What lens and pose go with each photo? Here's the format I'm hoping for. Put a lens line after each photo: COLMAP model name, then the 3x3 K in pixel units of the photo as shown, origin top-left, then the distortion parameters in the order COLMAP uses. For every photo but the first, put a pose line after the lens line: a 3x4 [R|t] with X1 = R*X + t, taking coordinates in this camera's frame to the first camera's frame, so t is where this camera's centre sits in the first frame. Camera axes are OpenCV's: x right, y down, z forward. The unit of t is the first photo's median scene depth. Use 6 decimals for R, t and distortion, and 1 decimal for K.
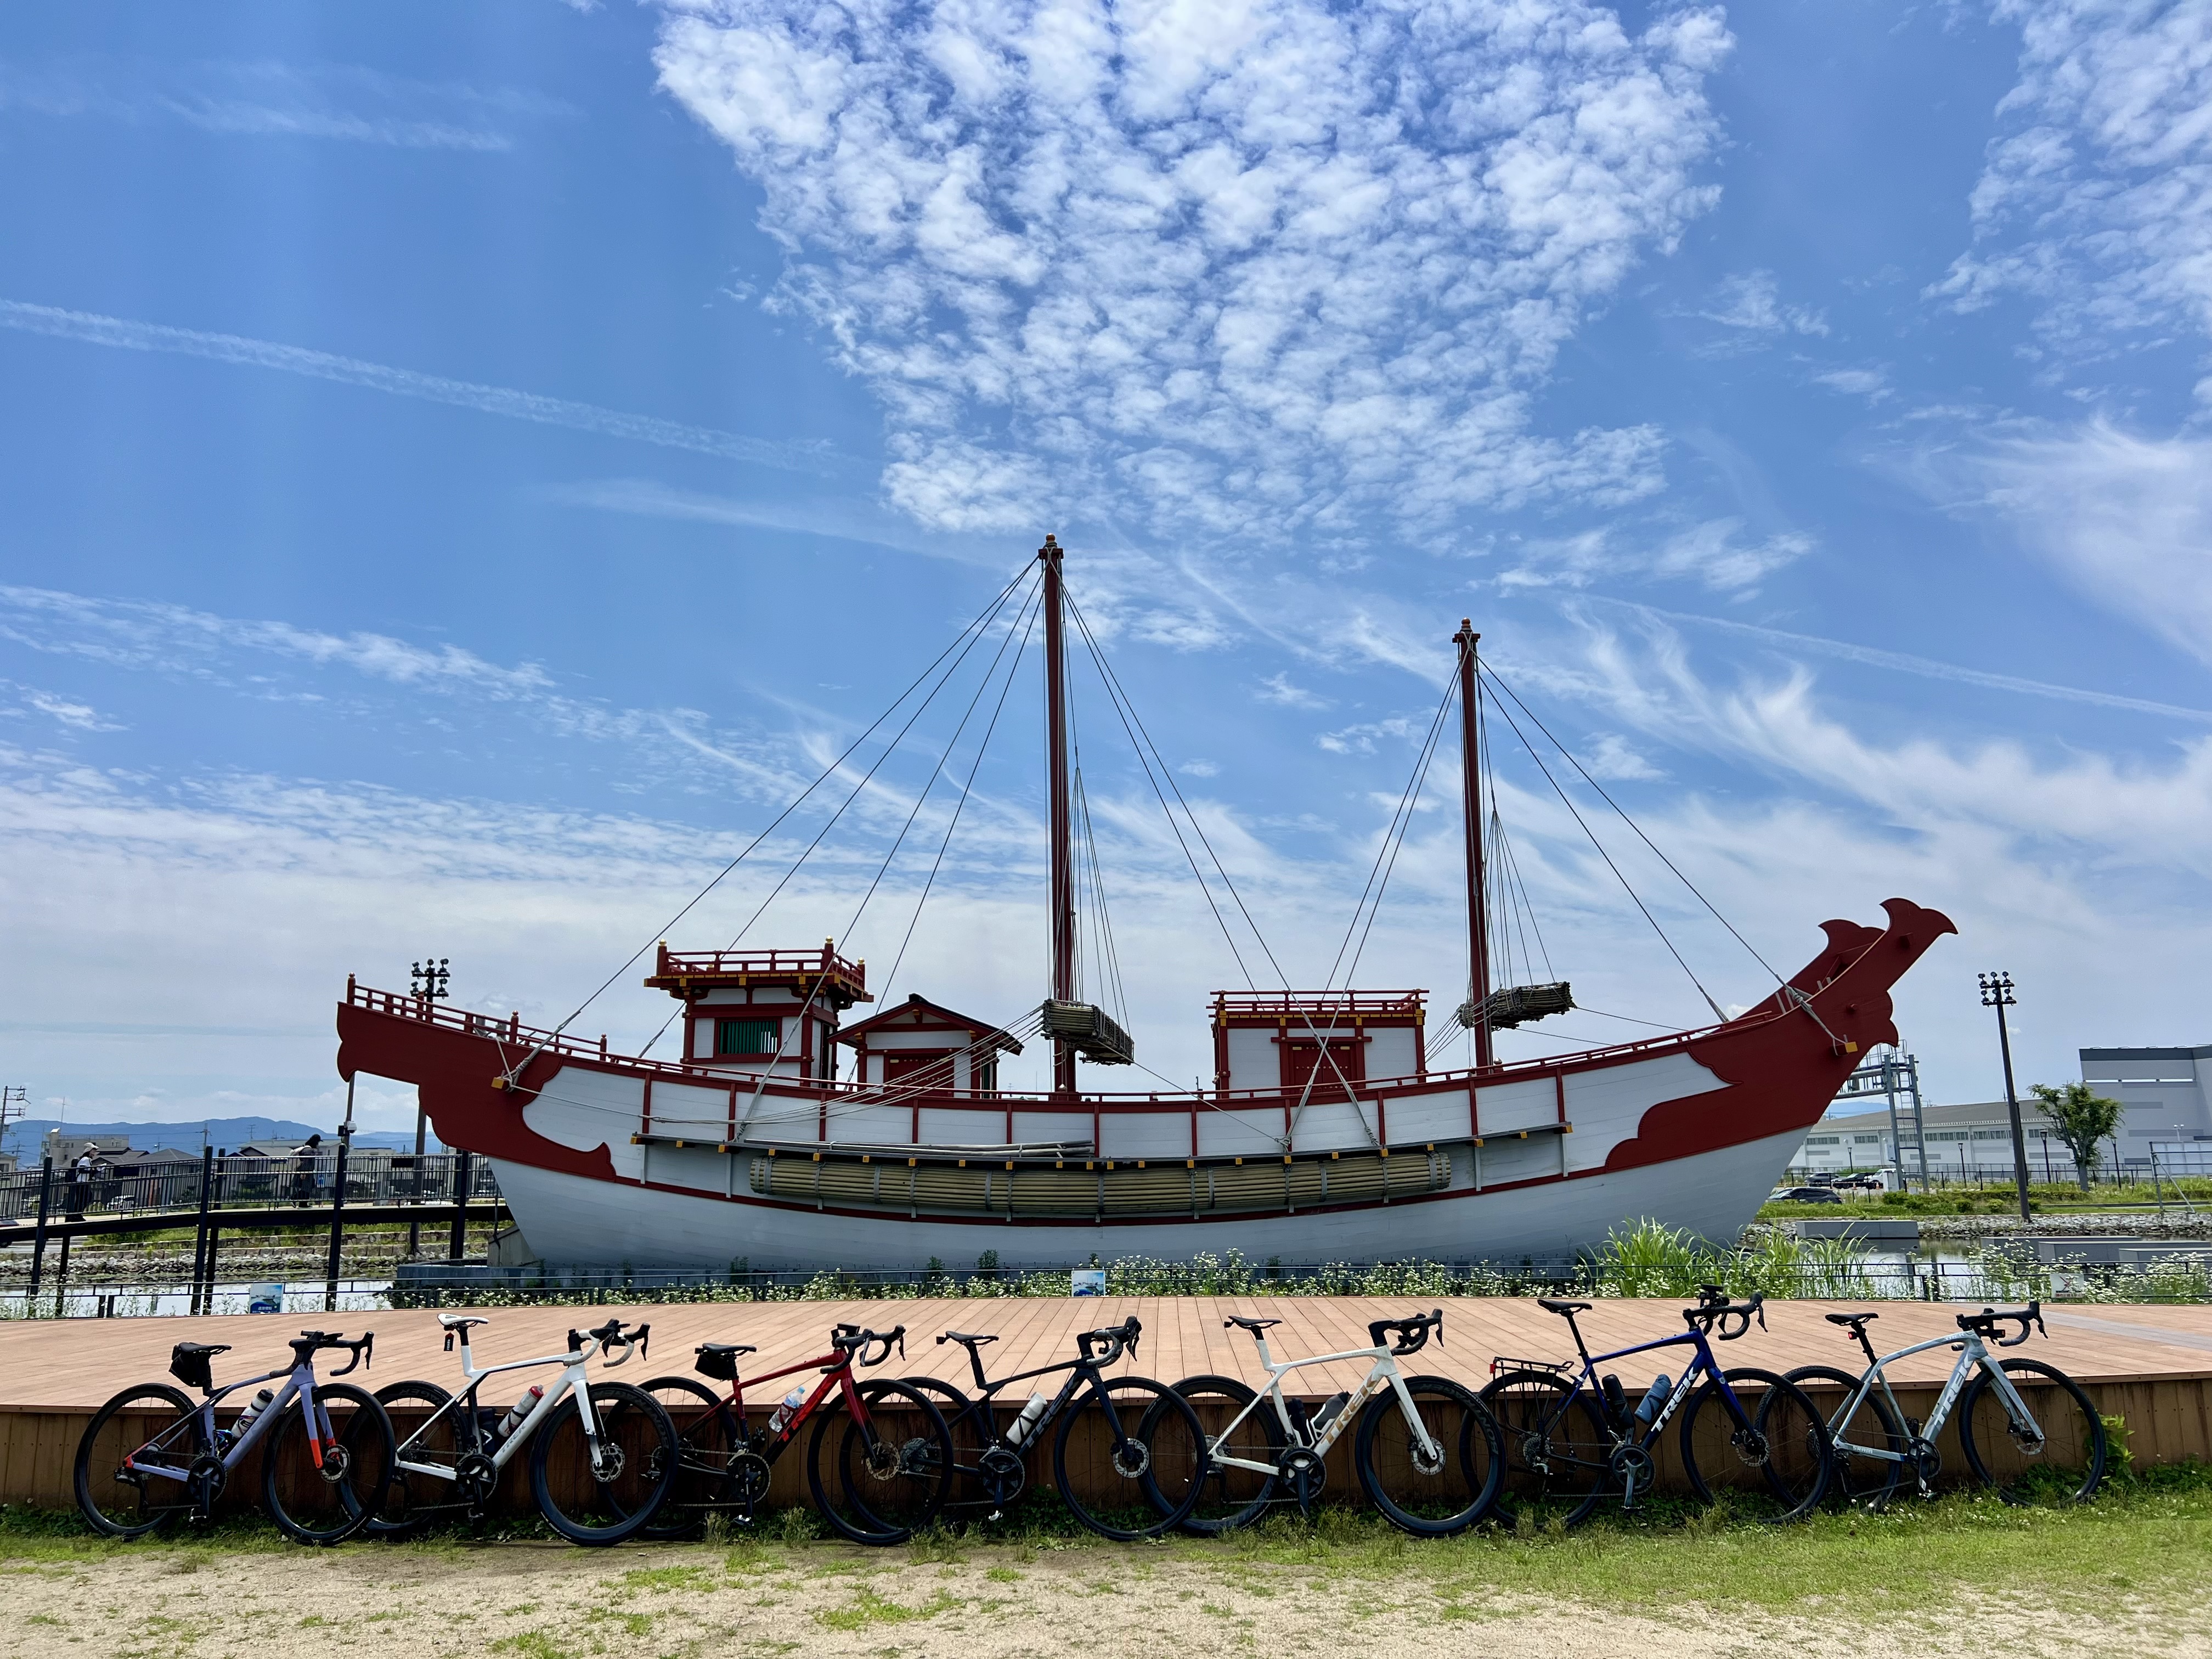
lens RADIAL K [[1656.4, 0, 1106.0], [0, 1656.4, 829.5], [0, 0, 1]] dist [0.101757, -0.138449]
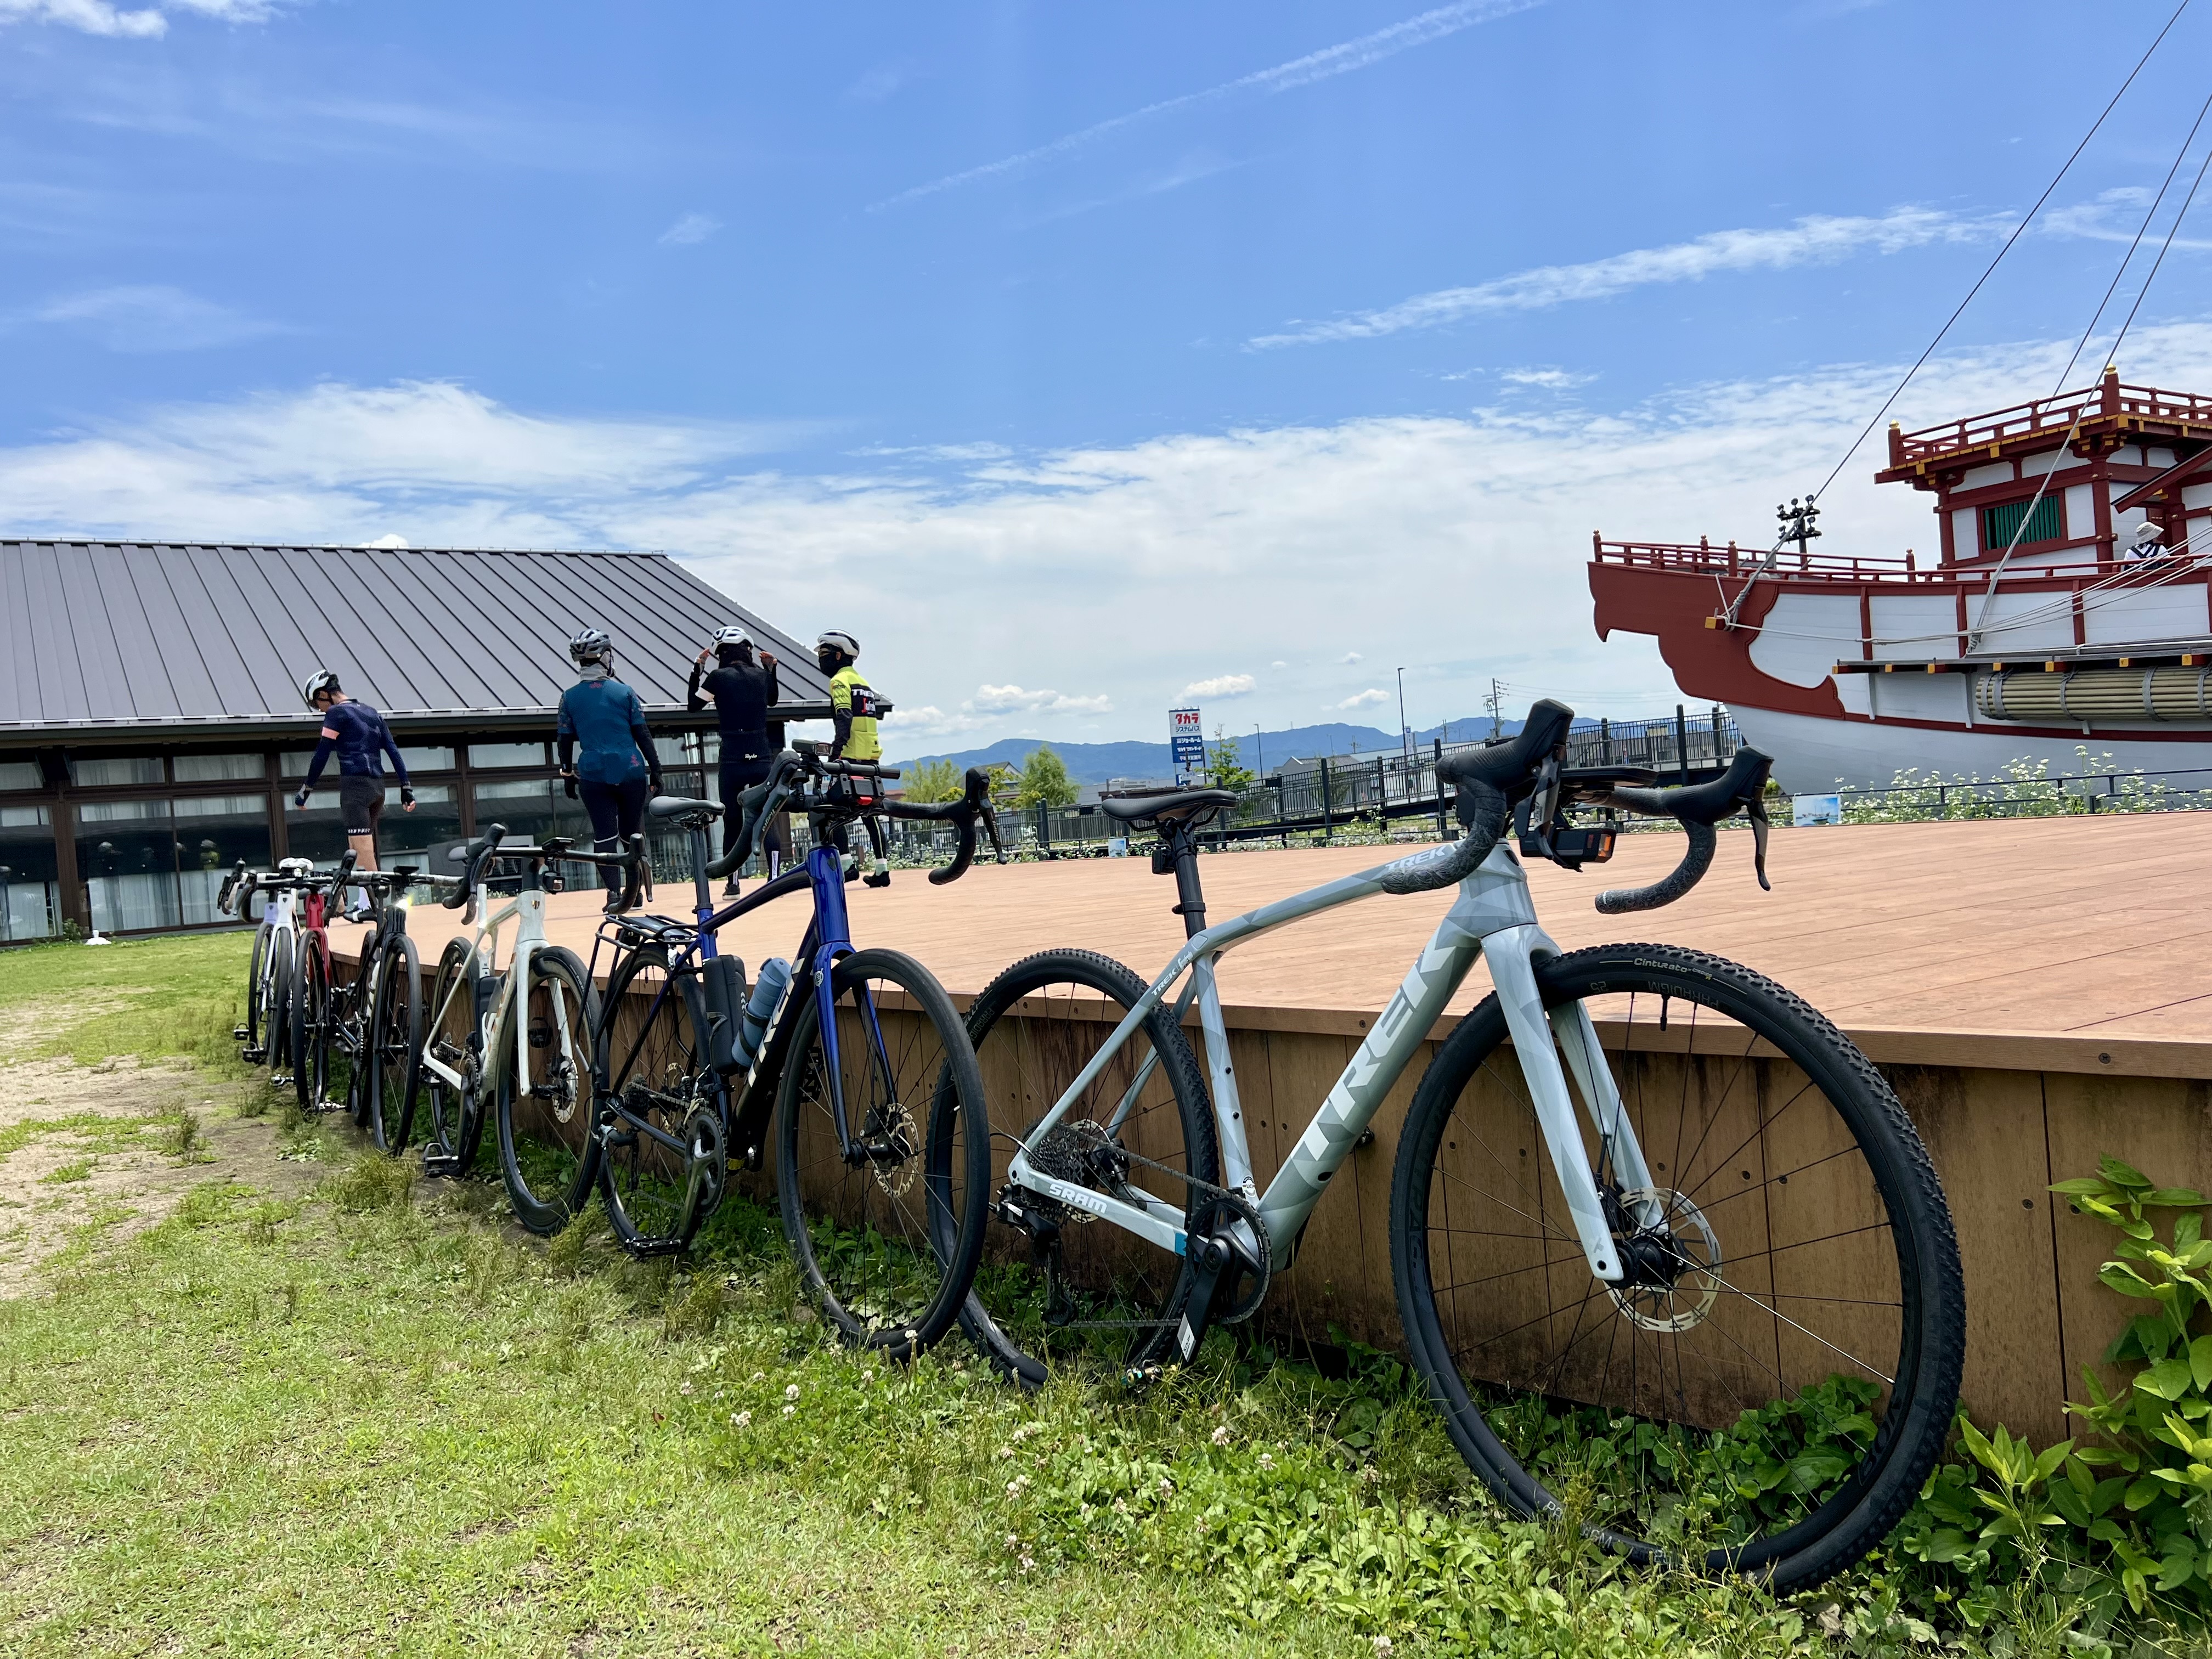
lens RADIAL K [[1656.4, 0, 1106.0], [0, 1656.4, 829.5], [0, 0, 1]] dist [0.101757, -0.138449]
pose [[0.570265, -0.028938, -0.820951, 0.180838], [0.234151, 0.963646, 0.128682, 0.064112], [0.787383, -0.265609, 0.556309, 0.208801]]
